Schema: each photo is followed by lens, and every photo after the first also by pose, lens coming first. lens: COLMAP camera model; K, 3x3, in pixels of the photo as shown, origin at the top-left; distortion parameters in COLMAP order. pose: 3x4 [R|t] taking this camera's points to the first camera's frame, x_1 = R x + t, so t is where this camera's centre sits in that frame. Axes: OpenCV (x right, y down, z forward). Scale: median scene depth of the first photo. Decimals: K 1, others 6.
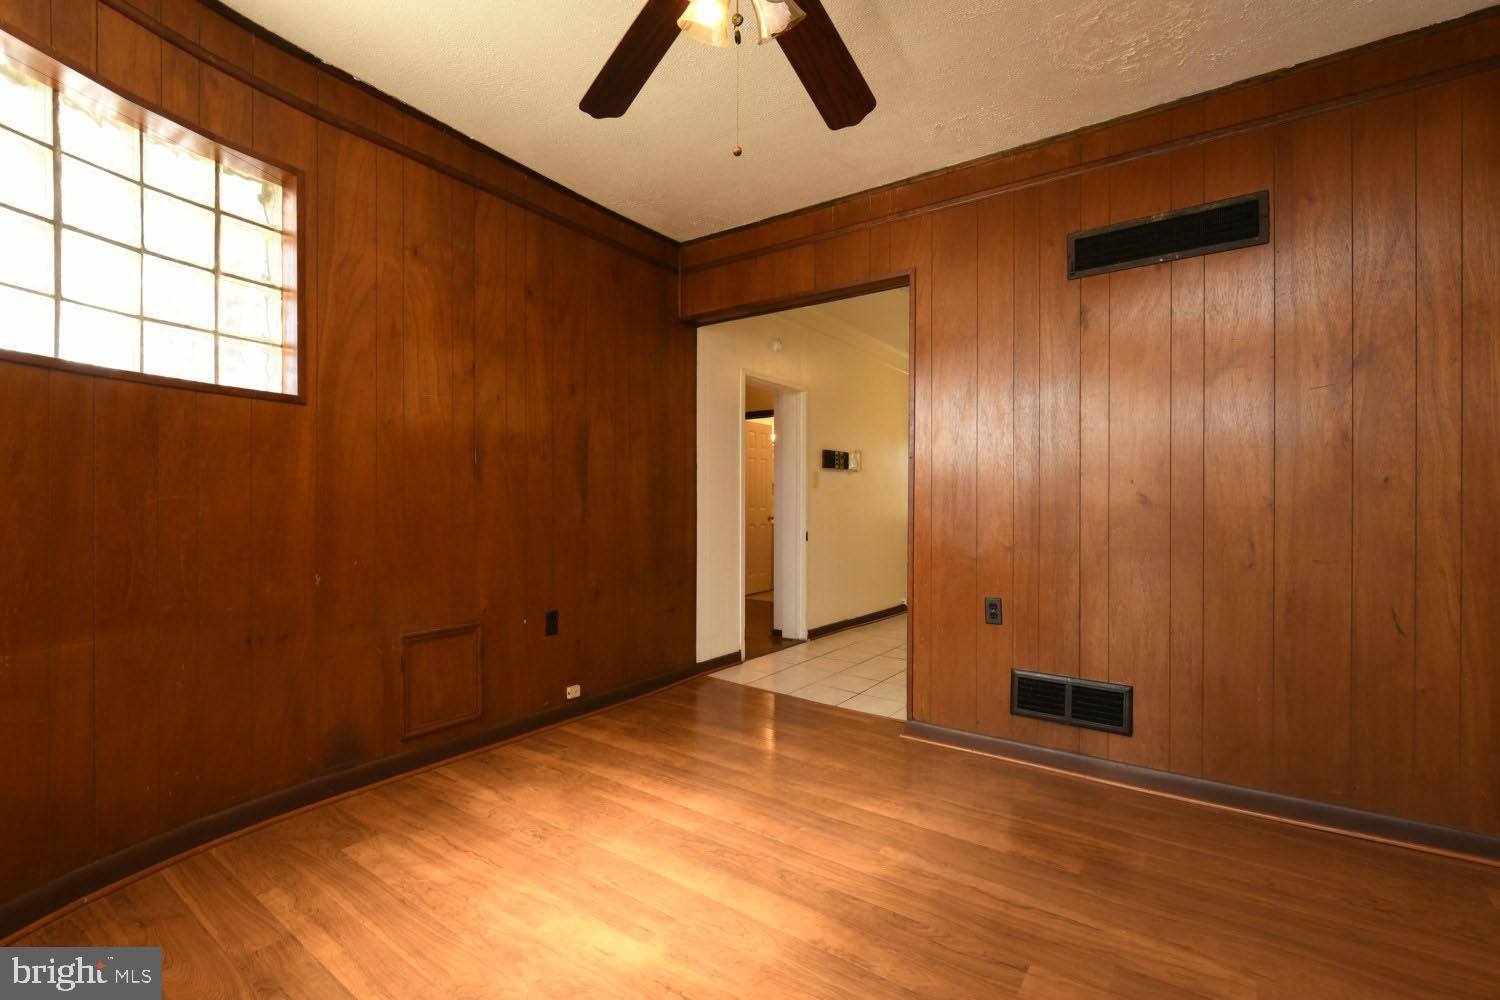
lens RADIAL K [[658.1, 0, 747.3], [0, 658.1, 505.6], [0, 0, 1]] dist [-0.002964, -0.000868]
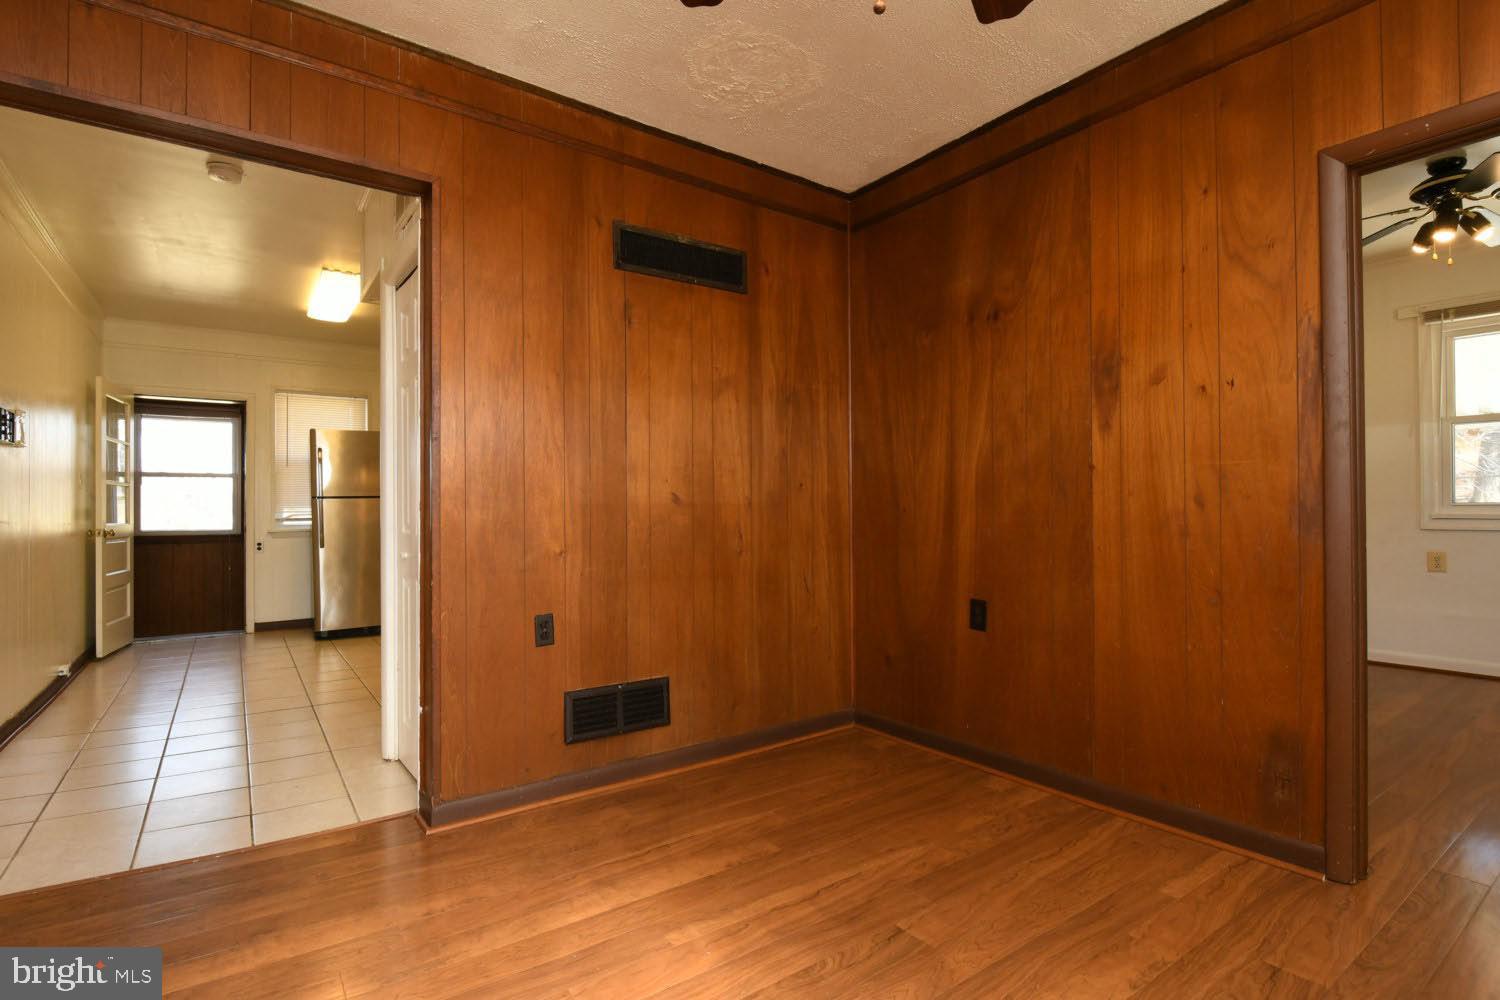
lens RADIAL K [[724.1, 0, 744.9], [0, 724.1, 503.7], [0, 0, 1]] dist [0.001209, -0.001317]
pose [[0.319614, 0.003475, 0.947542, -0.525868], [0.007891, 0.999949, -0.006329, 0.008675], [-0.947515, 0.009500, 0.319570, 0.571541]]
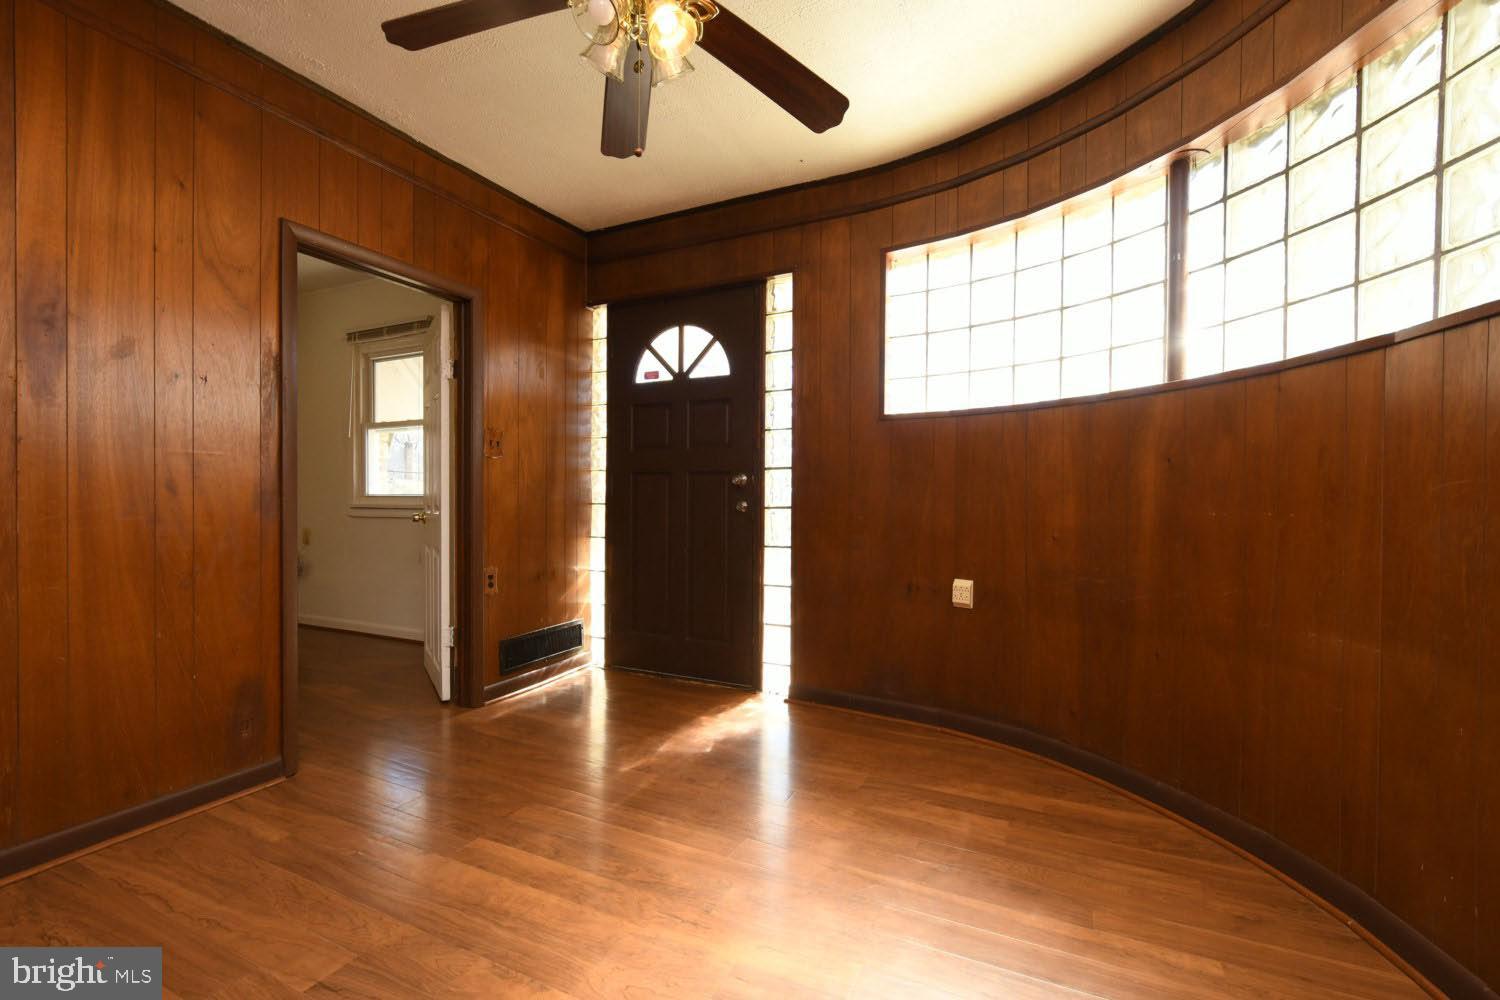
lens RADIAL K [[658.1, 0, 747.3], [0, 658.1, 505.6], [0, 0, 1]] dist [-0.002964, -0.000868]
pose [[-0.984672, -0.009048, -0.174183, -0.005175], [-0.010897, 0.999894, 0.009661, 0.011199], [0.174077, 0.011411, -0.984666, 1.340286]]
